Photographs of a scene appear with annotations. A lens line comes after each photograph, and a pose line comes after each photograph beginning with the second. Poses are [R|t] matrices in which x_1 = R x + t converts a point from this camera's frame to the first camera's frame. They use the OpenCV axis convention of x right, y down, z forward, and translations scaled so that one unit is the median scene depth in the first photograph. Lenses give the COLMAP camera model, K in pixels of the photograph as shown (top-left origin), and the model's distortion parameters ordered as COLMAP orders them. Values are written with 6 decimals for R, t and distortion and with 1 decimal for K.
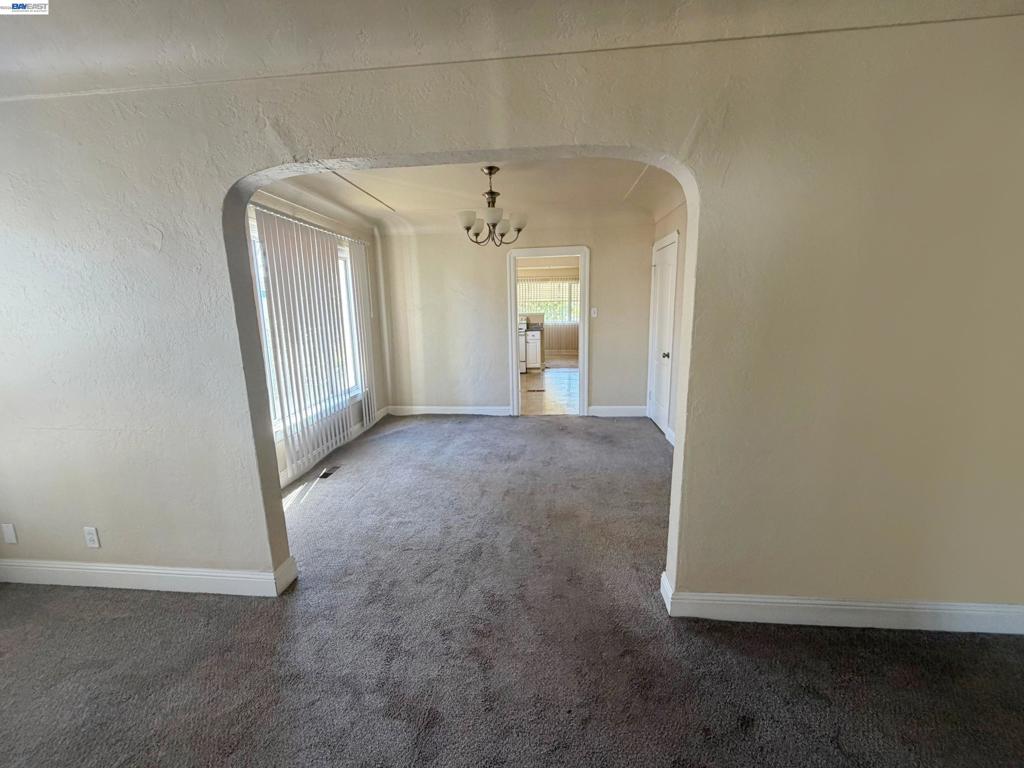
lens RADIAL K [[409.7, 0, 518.1], [0, 409.7, 385.0], [0, 0, 1]] dist [-0.001233, -0.000244]
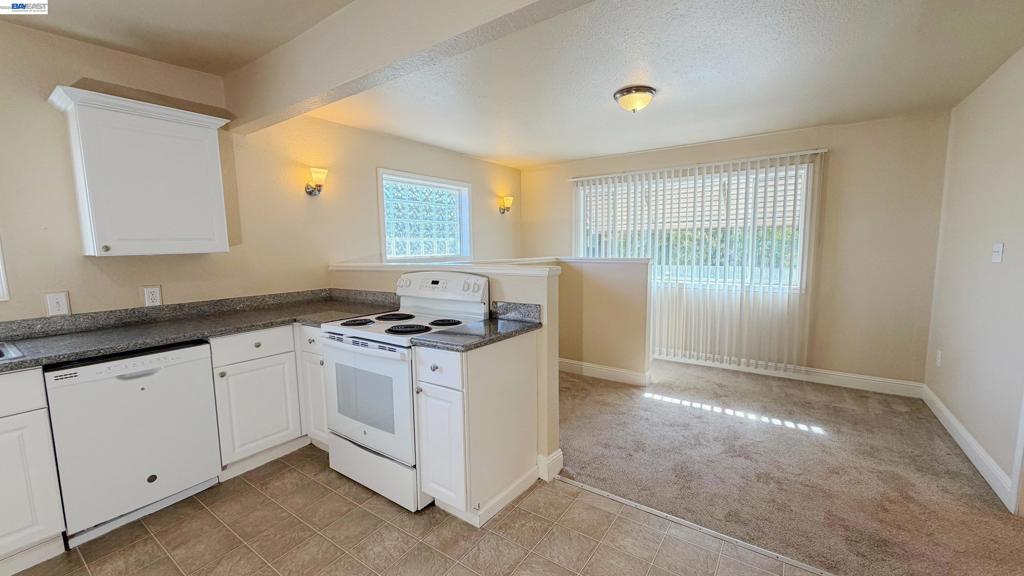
lens RADIAL K [[416.5, 0, 512.2], [0, 416.5, 291.0], [0, 0, 1]] dist [-0.000026, 0.000011]
pose [[0.863299, 0.065355, -0.500444, 0.350899], [-0.097727, 0.994460, -0.038715, -0.299029], [0.495141, 0.082330, 0.864903, 1.540299]]
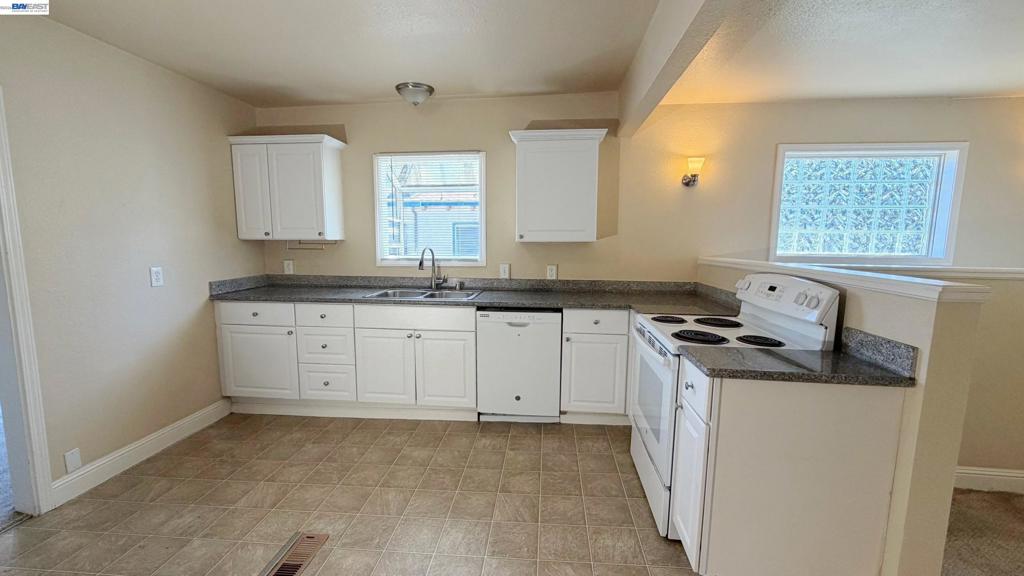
lens RADIAL K [[427.2, 0, 507.2], [0, 427.2, 291.7], [0, 0, 1]] dist [-0.008442, -0.000169]
pose [[-0.041571, 0.149997, -0.987812, 0.434175], [-0.190703, 0.969300, 0.155212, -0.336854], [0.980767, 0.194831, -0.011689, 1.717239]]
